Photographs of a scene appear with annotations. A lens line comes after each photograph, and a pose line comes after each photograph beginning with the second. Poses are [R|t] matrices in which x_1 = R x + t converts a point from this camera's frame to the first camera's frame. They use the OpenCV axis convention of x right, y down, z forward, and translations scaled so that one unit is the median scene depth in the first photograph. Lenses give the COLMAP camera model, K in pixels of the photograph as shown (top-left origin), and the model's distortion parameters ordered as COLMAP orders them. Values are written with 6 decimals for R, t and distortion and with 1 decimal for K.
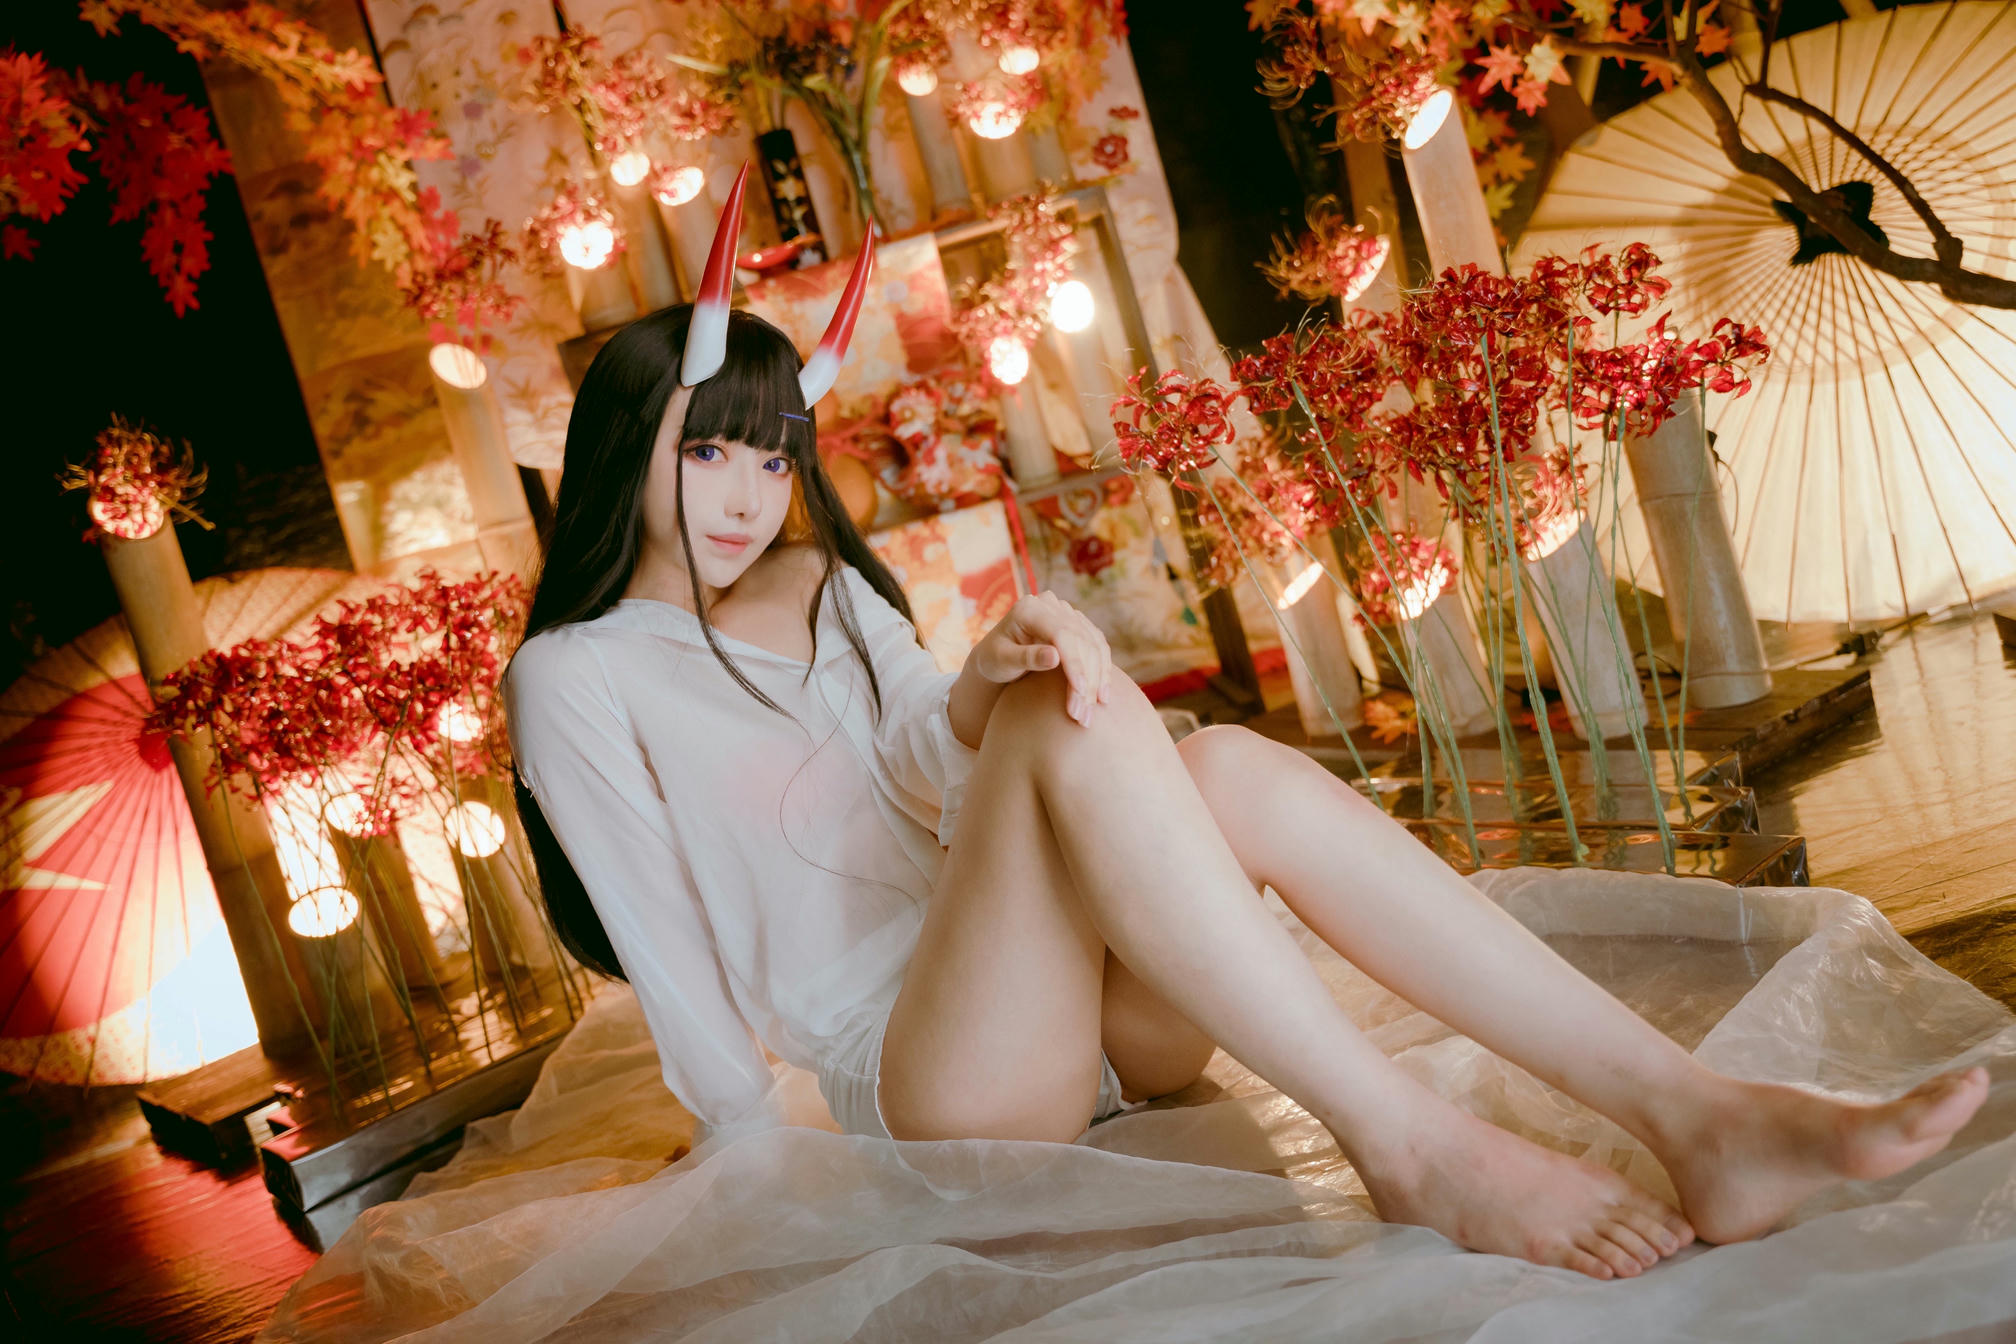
lens RADIAL K [[1753.7, 0, 1008.0], [0, 1753.7, 672.0], [0, 0, 1]] dist [-0.105879, 0.160009]
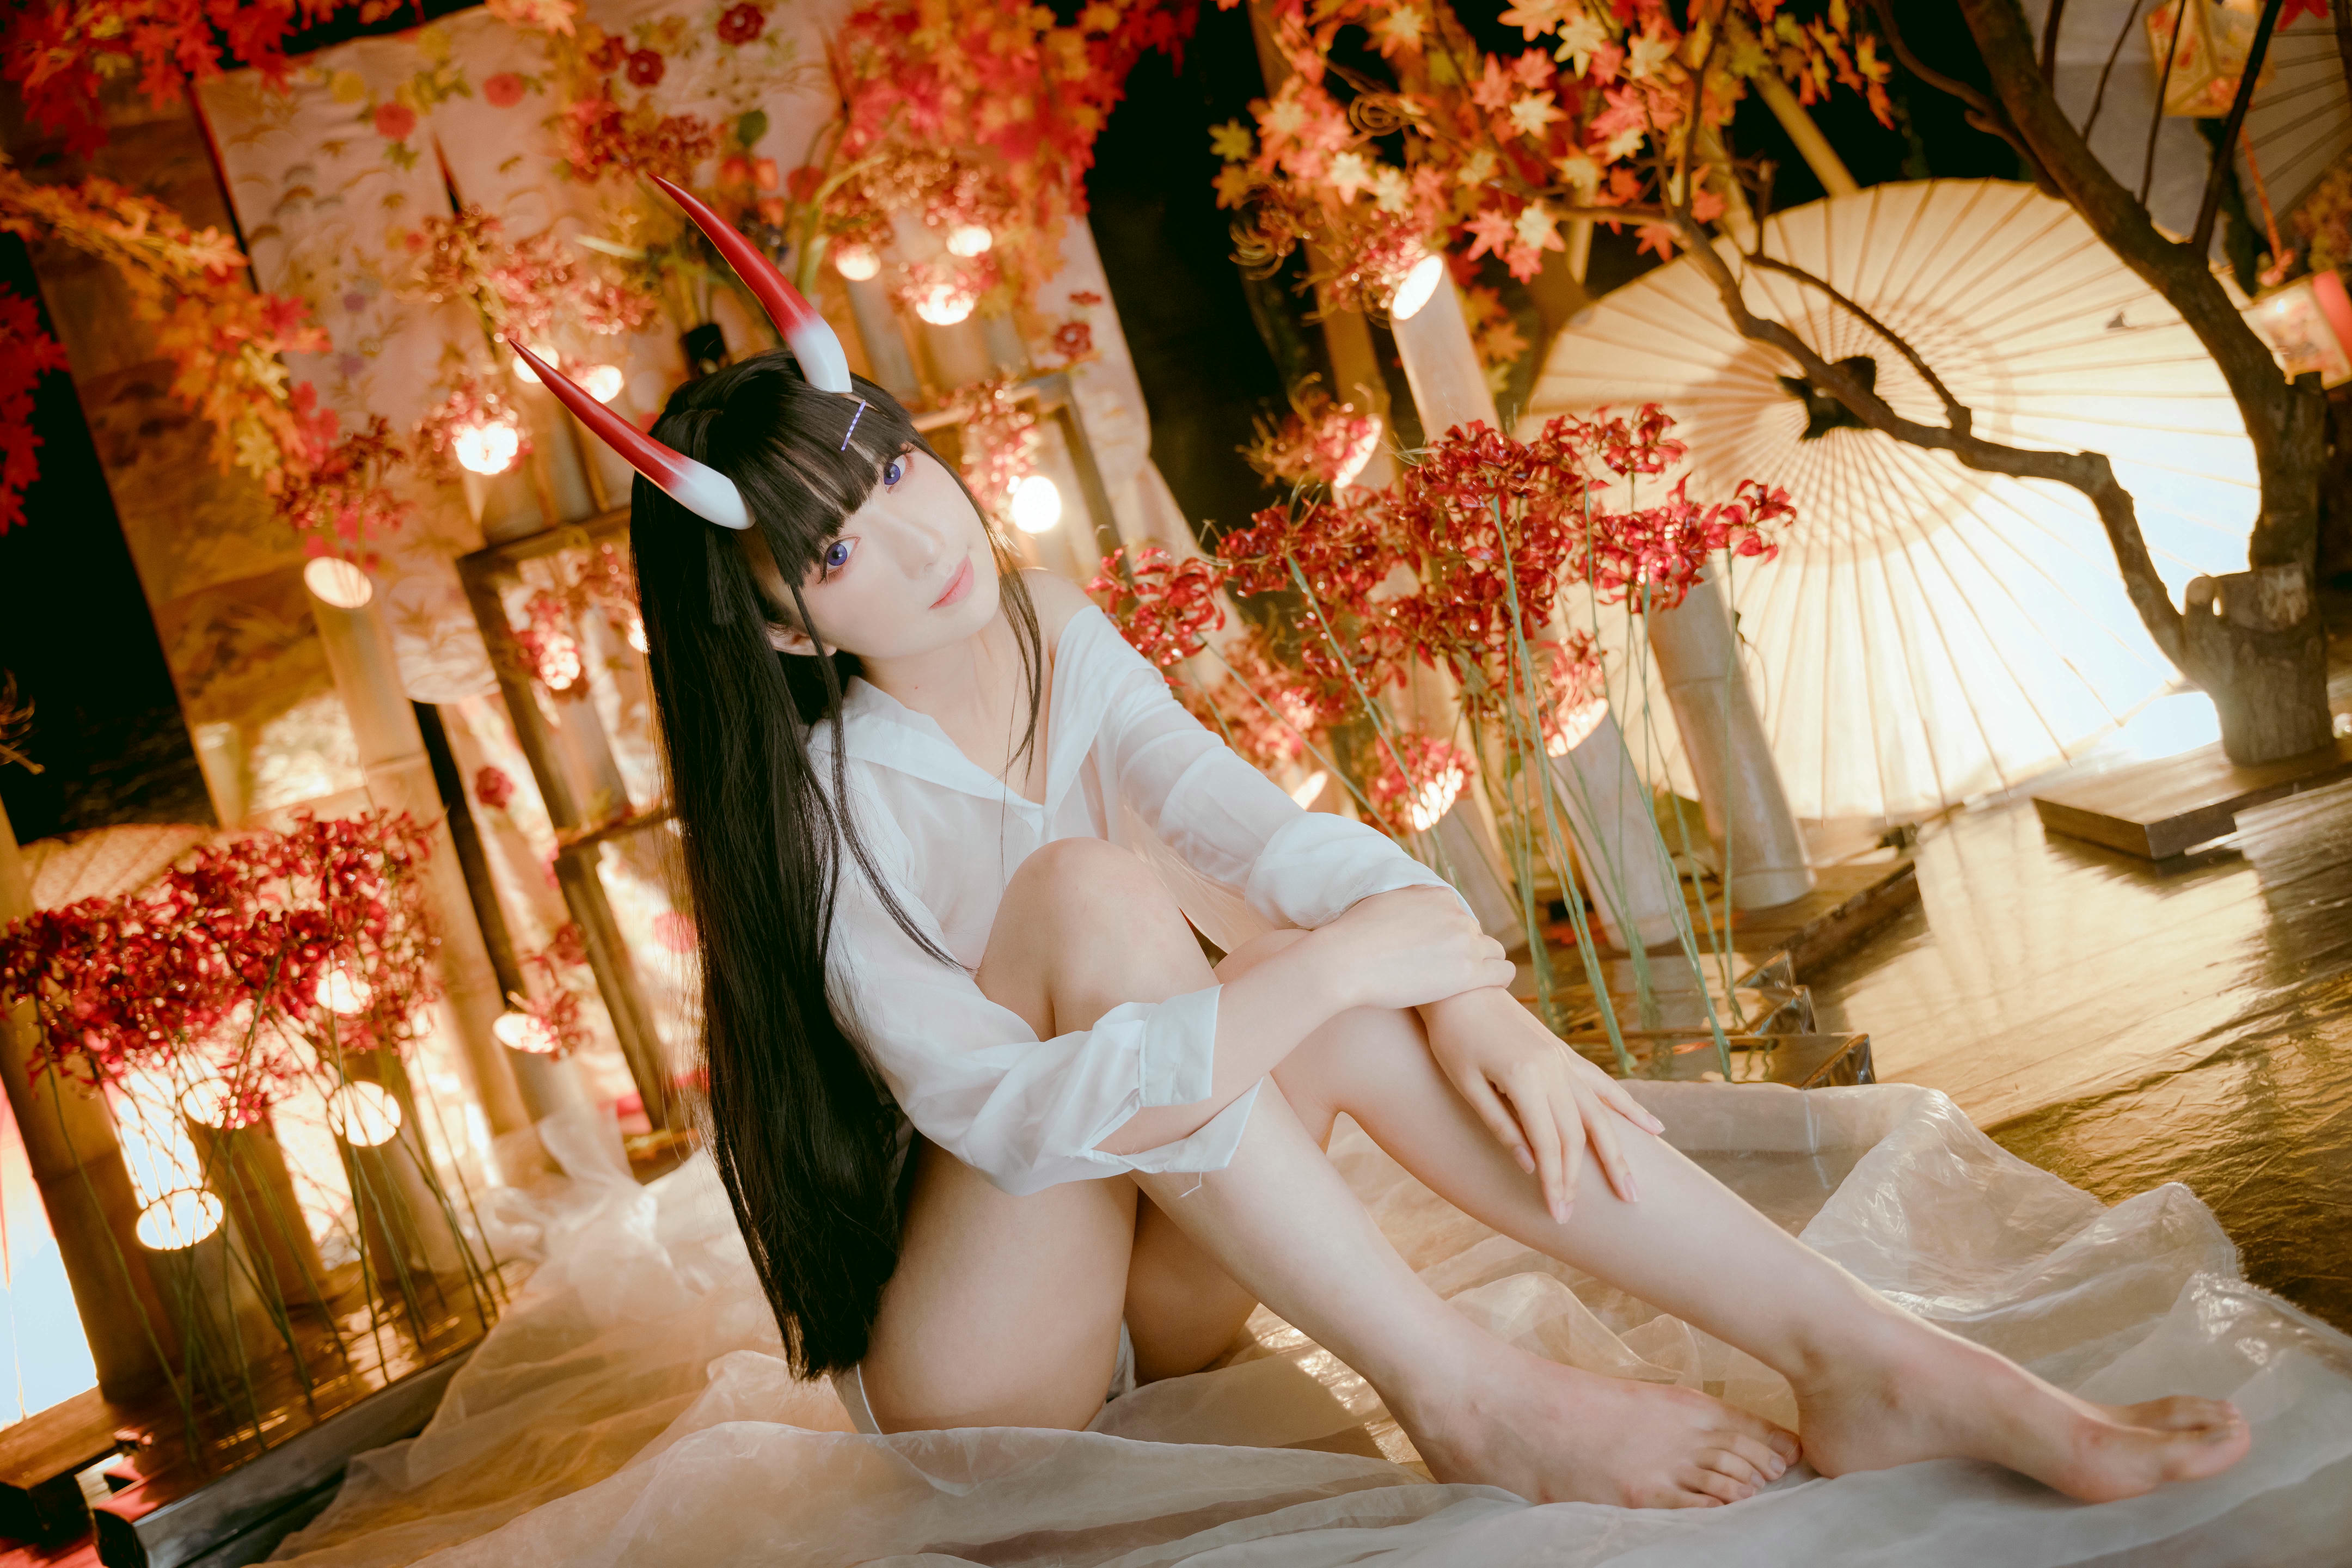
lens RADIAL K [[1928.4, 0, 1176.0], [0, 1928.4, 784.0], [0, 0, 1]] dist [-0.128935, 0.164709]
pose [[0.993663, -0.033474, 0.107302, -0.003648], [0.041735, 0.996258, -0.075687, 0.016390], [-0.104367, 0.079686, 0.991341, 0.021437]]
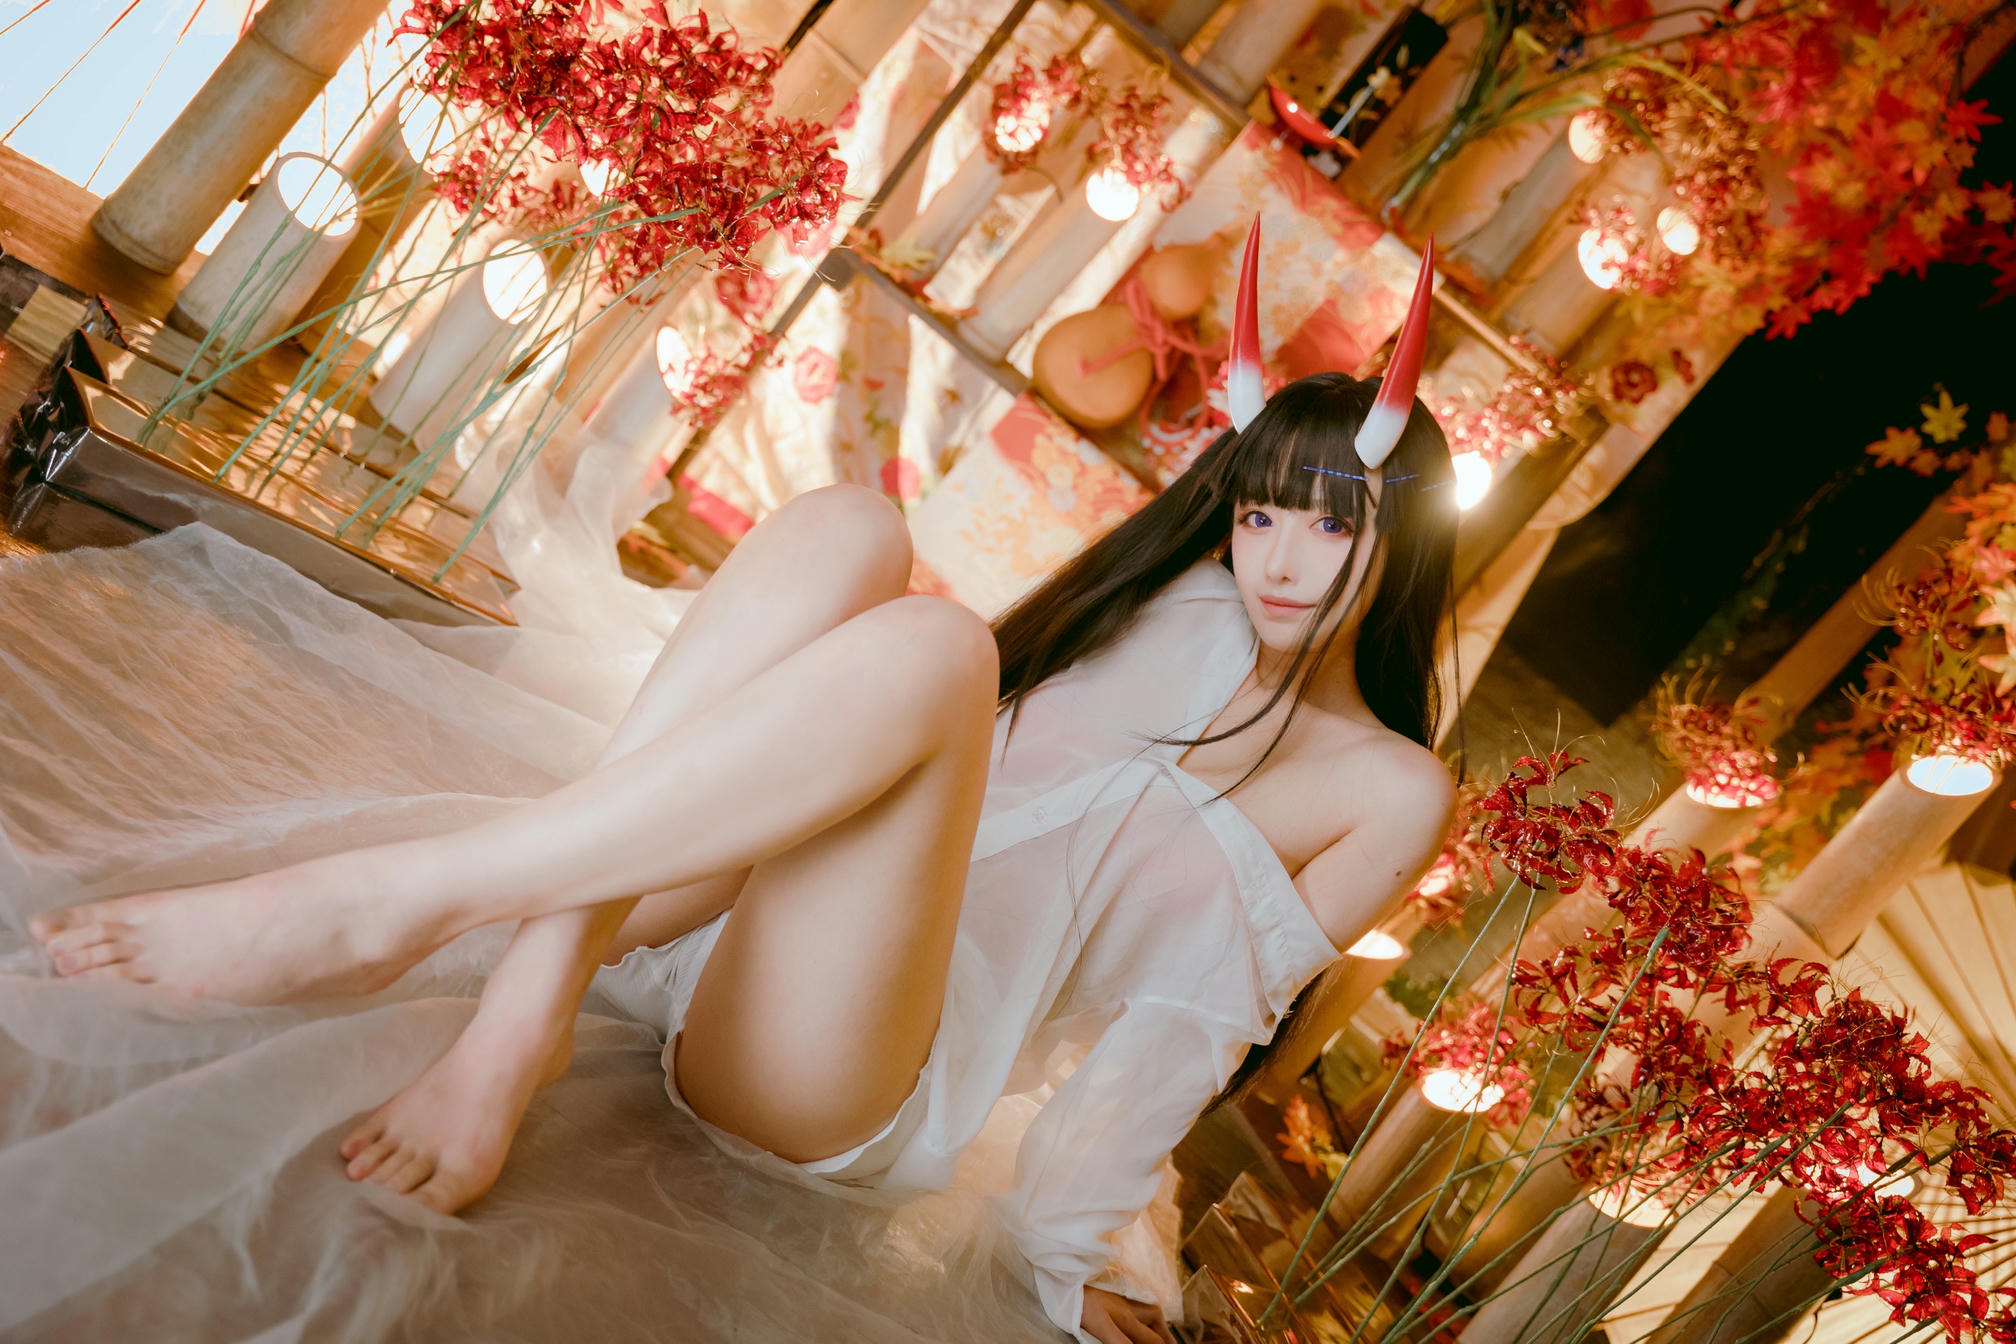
lens RADIAL K [[2265.0, 0, 1008.0], [0, 2265.0, 672.0], [0, 0, 1]] dist [0.083725, 0.021180]
pose [[0.573432, 0.806920, 0.141621, -0.198267], [-0.815064, 0.579370, -0.000855, 0.015362], [-0.082741, -0.114940, 0.989921, -0.031916]]
